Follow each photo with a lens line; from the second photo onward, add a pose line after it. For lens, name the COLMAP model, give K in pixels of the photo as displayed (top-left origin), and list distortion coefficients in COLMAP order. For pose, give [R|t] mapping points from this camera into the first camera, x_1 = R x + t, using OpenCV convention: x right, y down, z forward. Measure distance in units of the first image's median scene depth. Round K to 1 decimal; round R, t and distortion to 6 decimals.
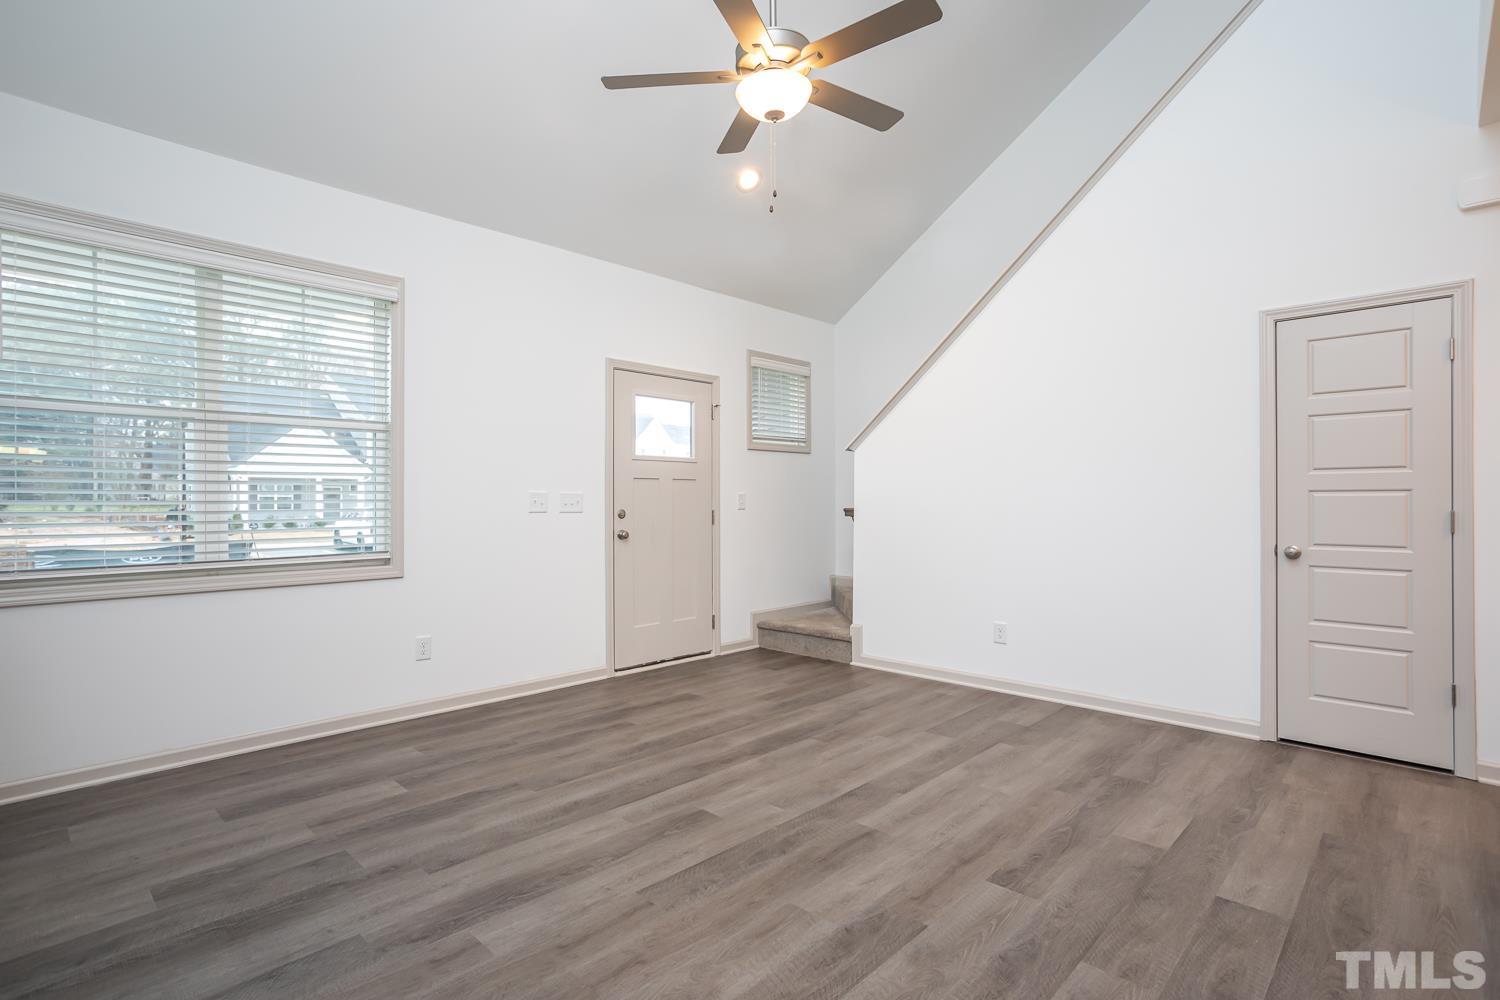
lens RADIAL K [[725.4, 0, 754.0], [0, 725.4, 485.1], [0, 0, 1]] dist [-0.019051, 0.004315]
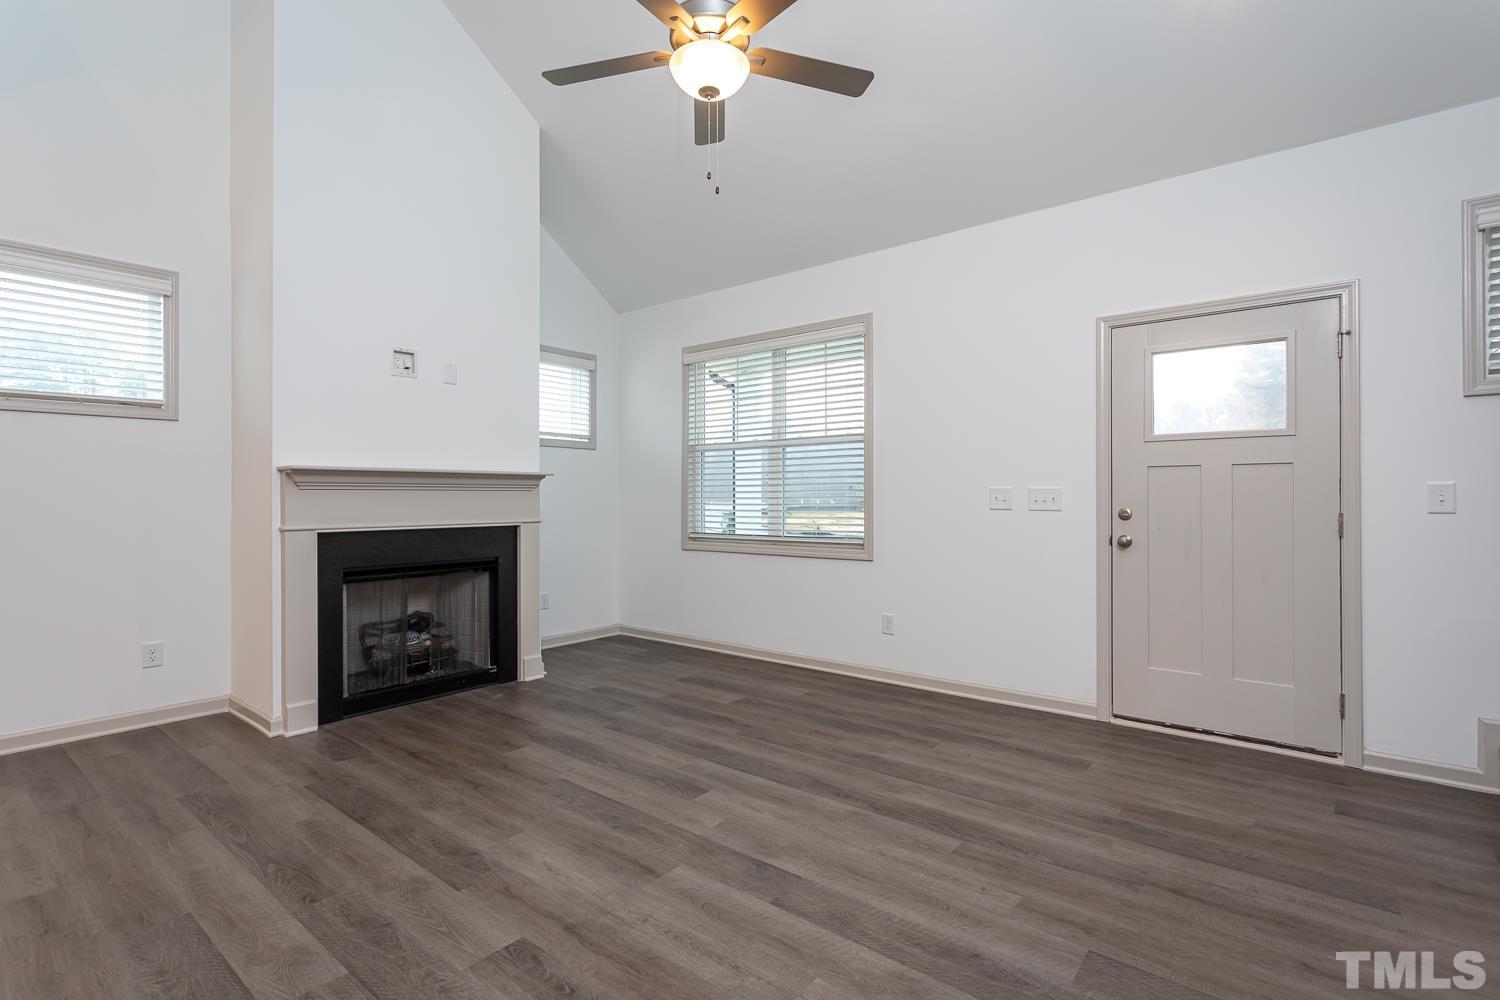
lens RADIAL K [[725.4, 0, 753.6], [0, 725.4, 490.6], [0, 0, 1]] dist [-0.019051, 0.004315]
pose [[0.075041, -0.012823, -0.997098, 0.822132], [0.020636, 0.999723, -0.011304, 0.023511], [0.996967, -0.019728, 0.075285, 0.834266]]
